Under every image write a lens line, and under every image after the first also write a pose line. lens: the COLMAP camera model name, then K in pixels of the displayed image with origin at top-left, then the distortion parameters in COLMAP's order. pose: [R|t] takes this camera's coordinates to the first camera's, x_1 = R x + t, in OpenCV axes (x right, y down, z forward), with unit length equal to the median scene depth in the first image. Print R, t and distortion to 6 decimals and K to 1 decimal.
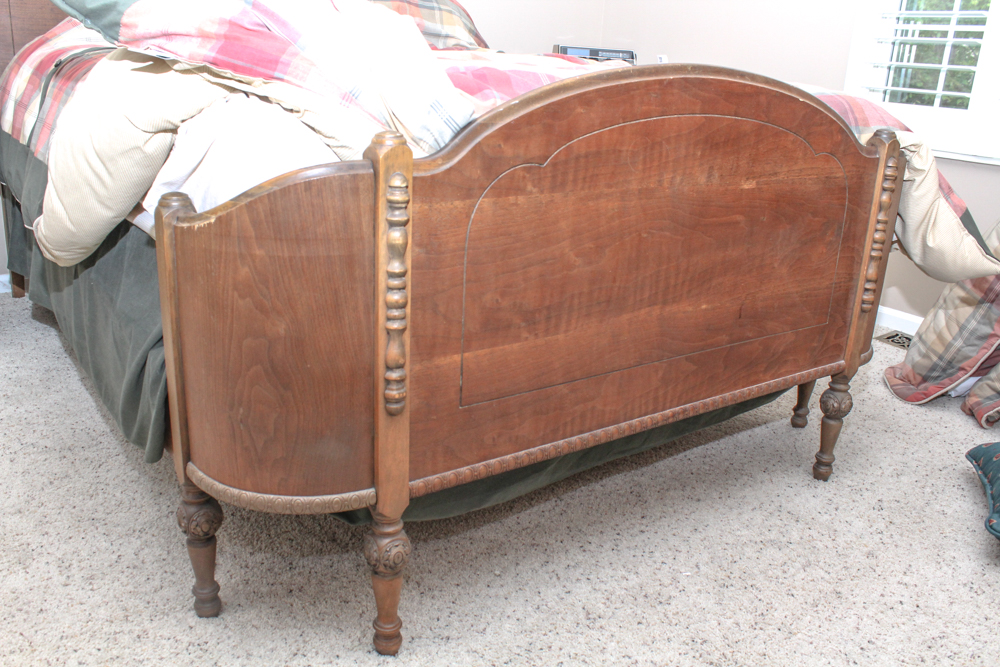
lens RADIAL K [[863.1, 0, 476.1], [0, 863.1, 337.0], [0, 0, 1]] dist [-0.134263, 0.095902]
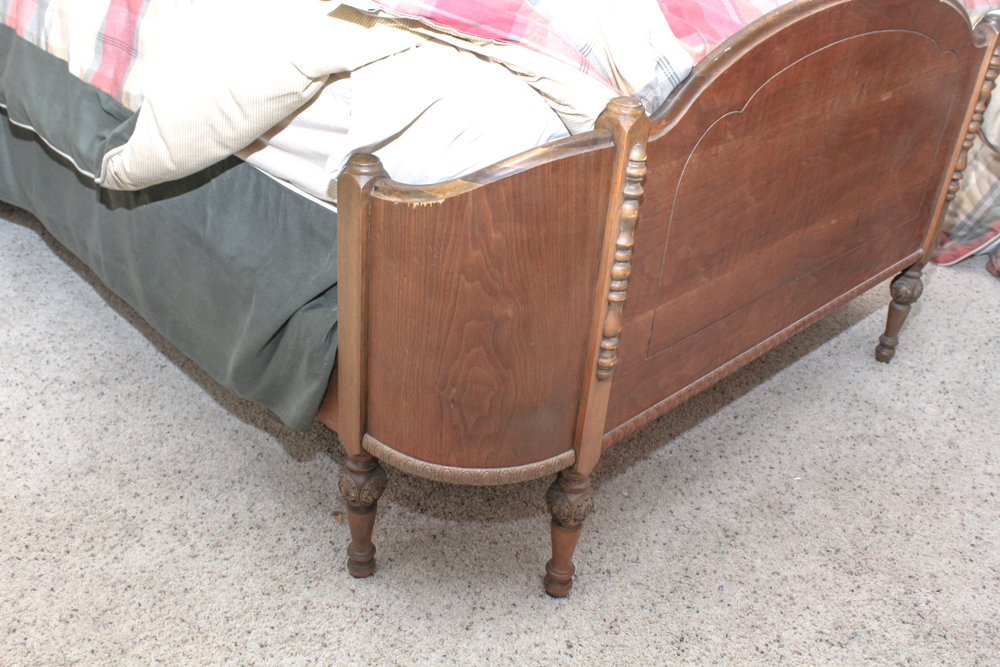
lens RADIAL K [[980.3, 0, 497.5], [0, 980.3, 341.0], [0, 0, 1]] dist [-0.120334, 0.094416]
pose [[0.985729, -0.055138, 0.159056, -0.335449], [0.018844, 0.975041, 0.221222, -0.174632], [-0.167283, -0.215068, 0.962165, -0.035171]]
